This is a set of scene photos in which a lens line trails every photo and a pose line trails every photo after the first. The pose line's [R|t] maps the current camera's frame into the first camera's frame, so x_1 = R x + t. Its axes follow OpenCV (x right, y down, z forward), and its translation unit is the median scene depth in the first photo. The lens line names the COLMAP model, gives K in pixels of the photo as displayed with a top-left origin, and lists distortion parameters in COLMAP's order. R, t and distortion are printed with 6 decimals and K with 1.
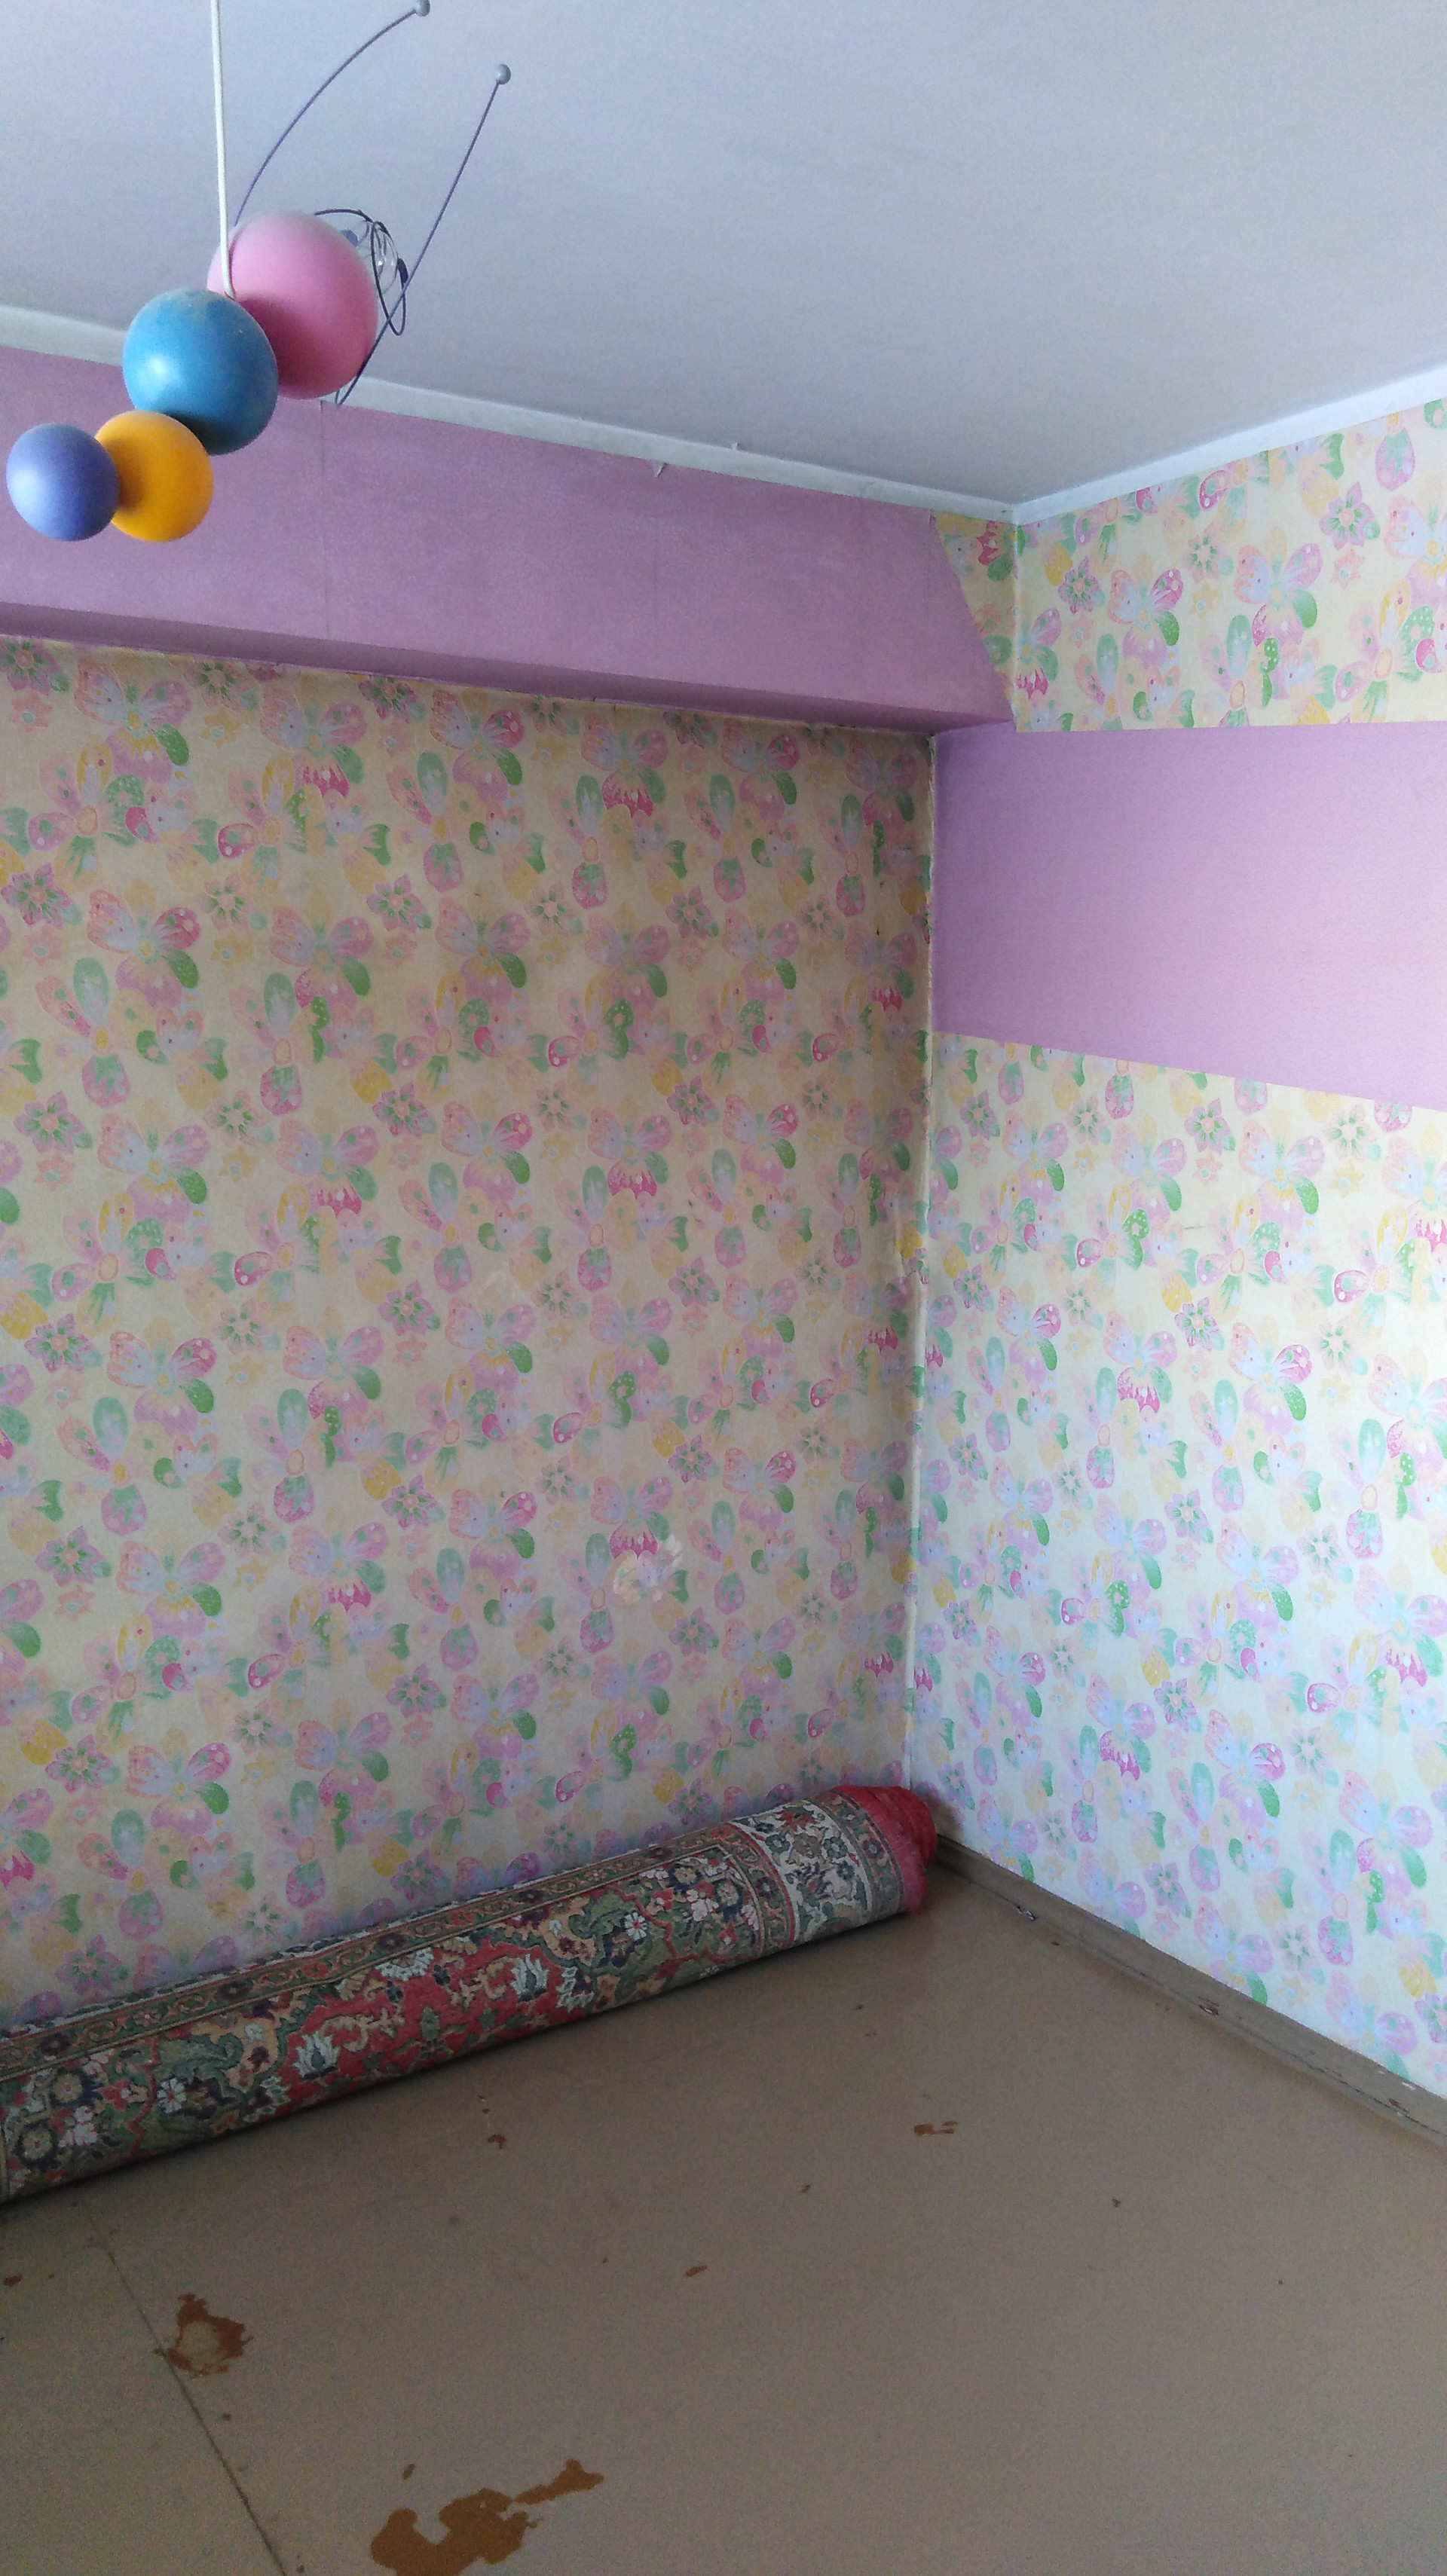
lens RADIAL K [[1922.1, 0, 730.1], [0, 1922.1, 1295.1], [0, 0, 1]] dist [0.039892, -0.024713]
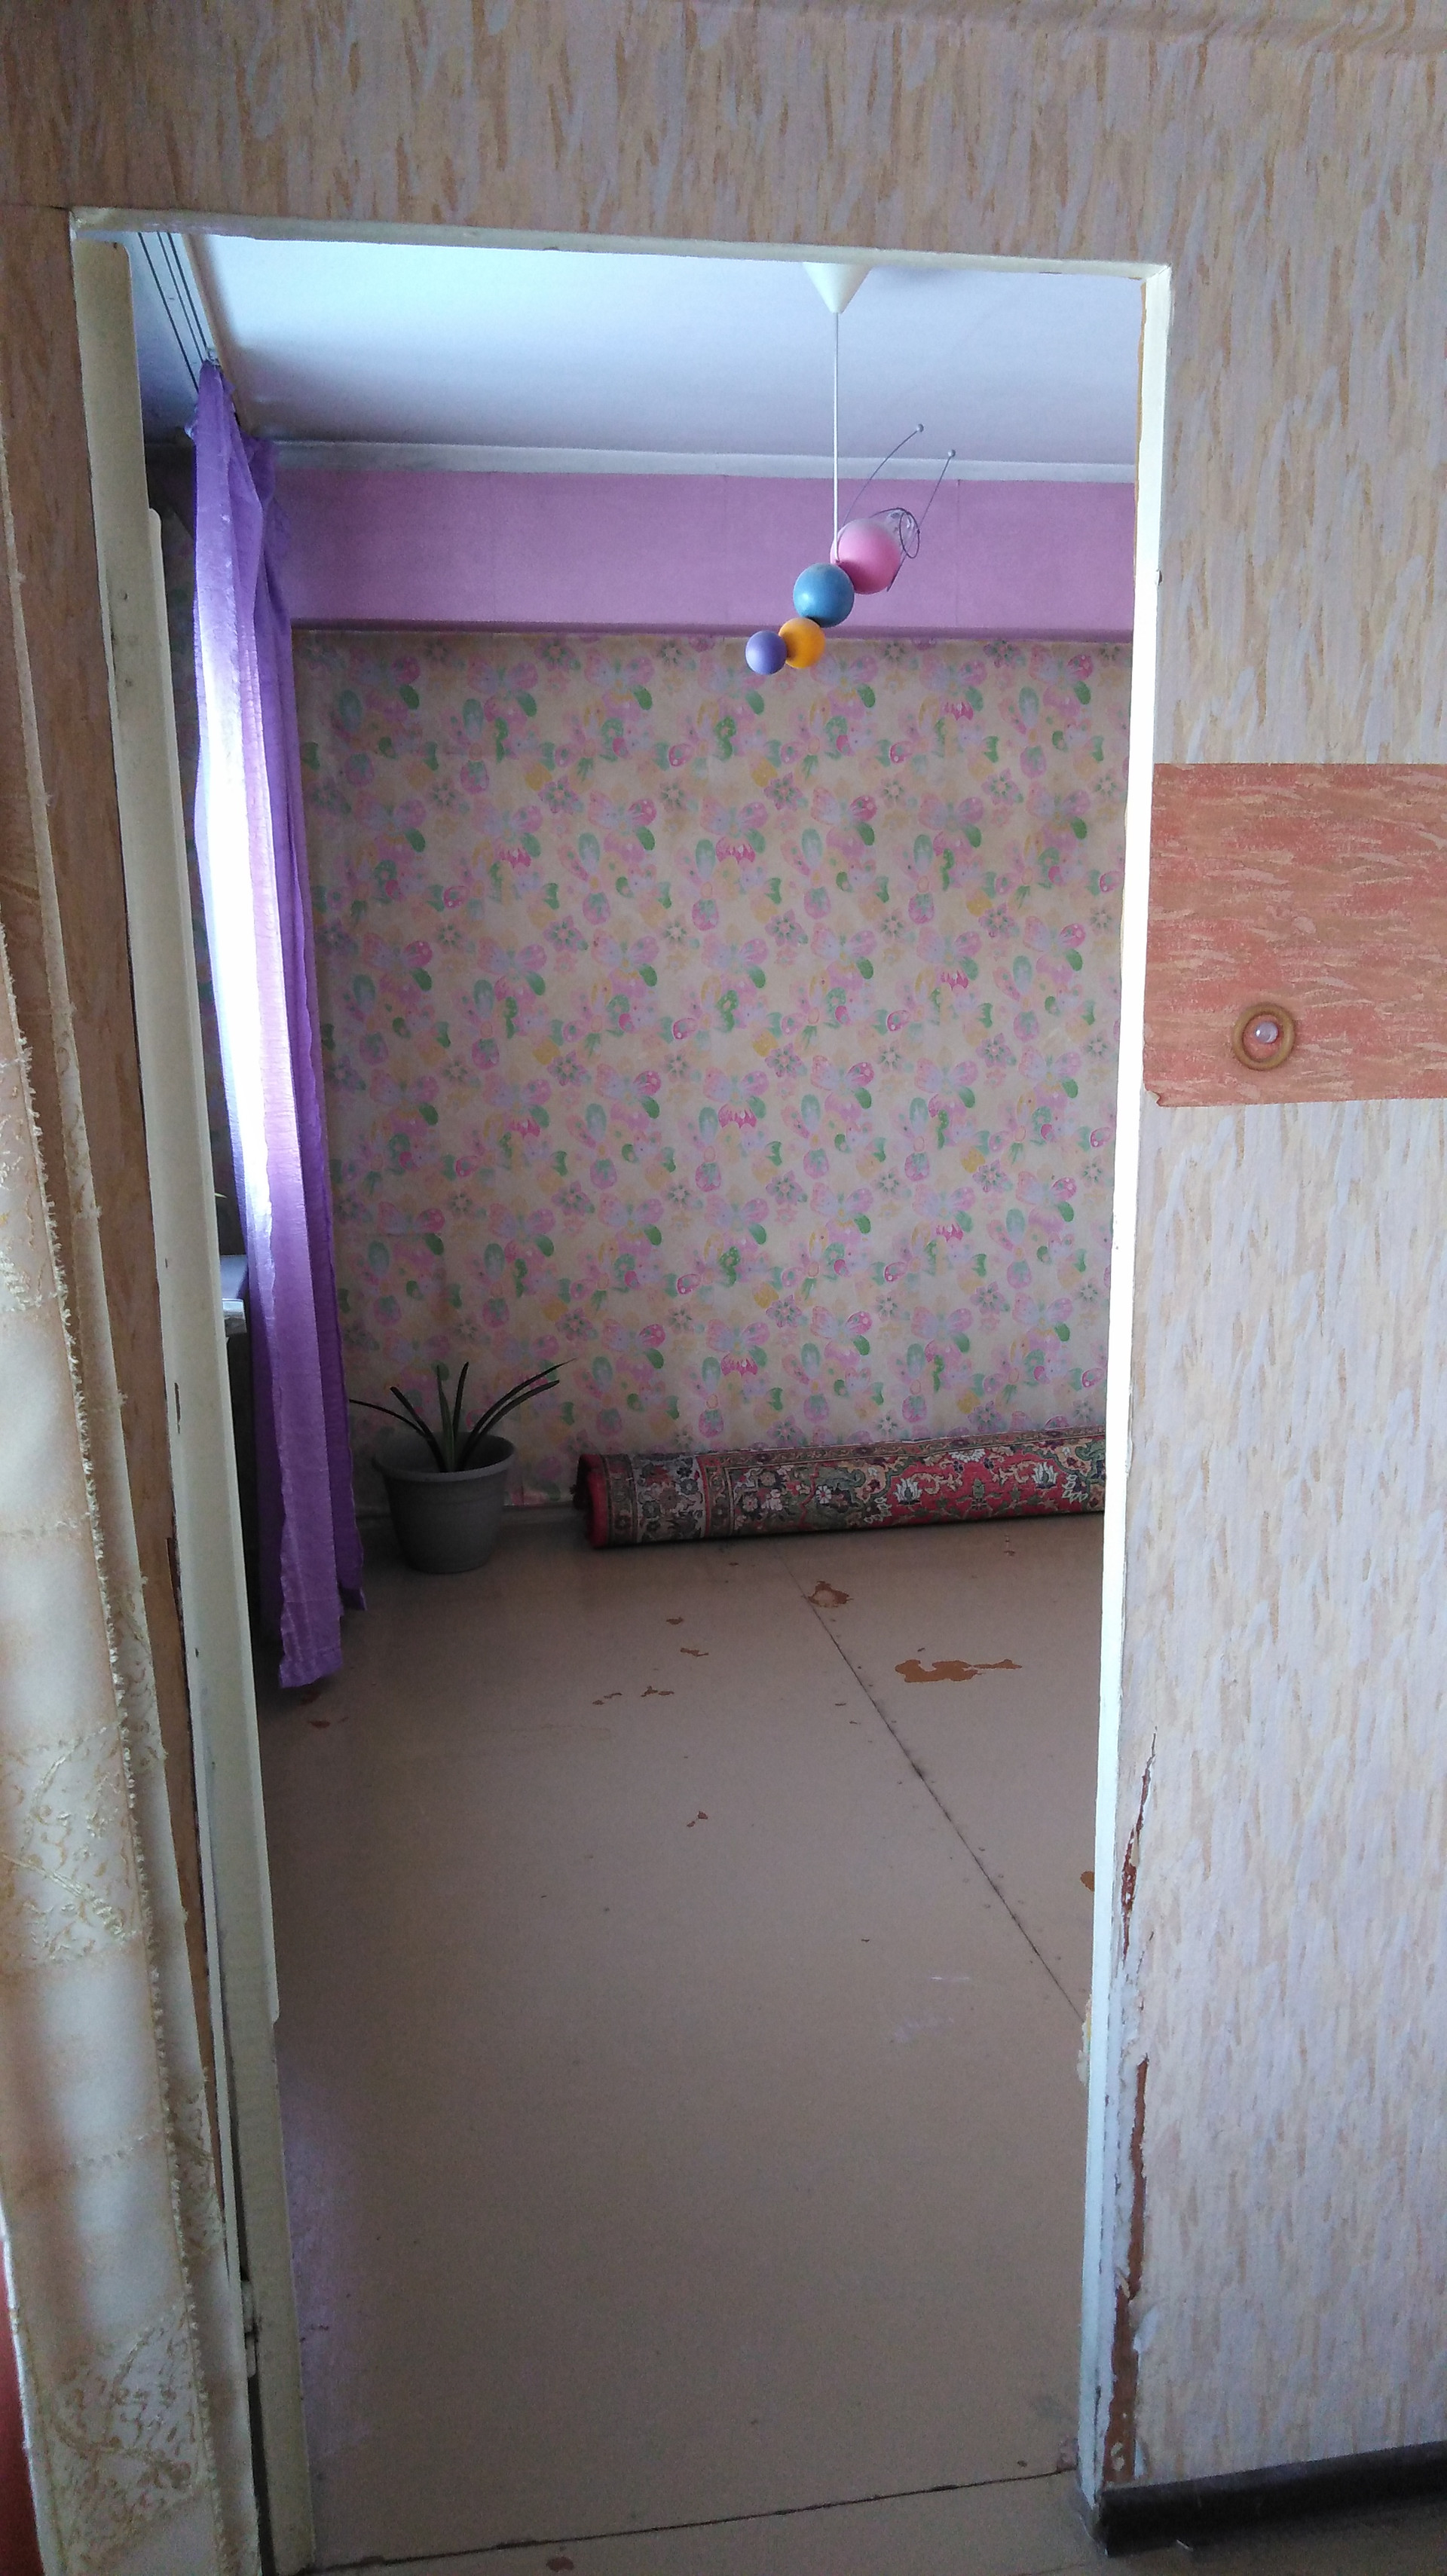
lens RADIAL K [[1922.1, 0, 712.8], [0, 1922.1, 1290.0], [0, 0, 1]] dist [0.039892, -0.024713]
pose [[0.918637, 0.073769, -0.388155, 0.250602], [-0.044438, 0.995473, 0.084020, 0.082069], [0.392596, -0.059935, 0.917756, -0.553201]]
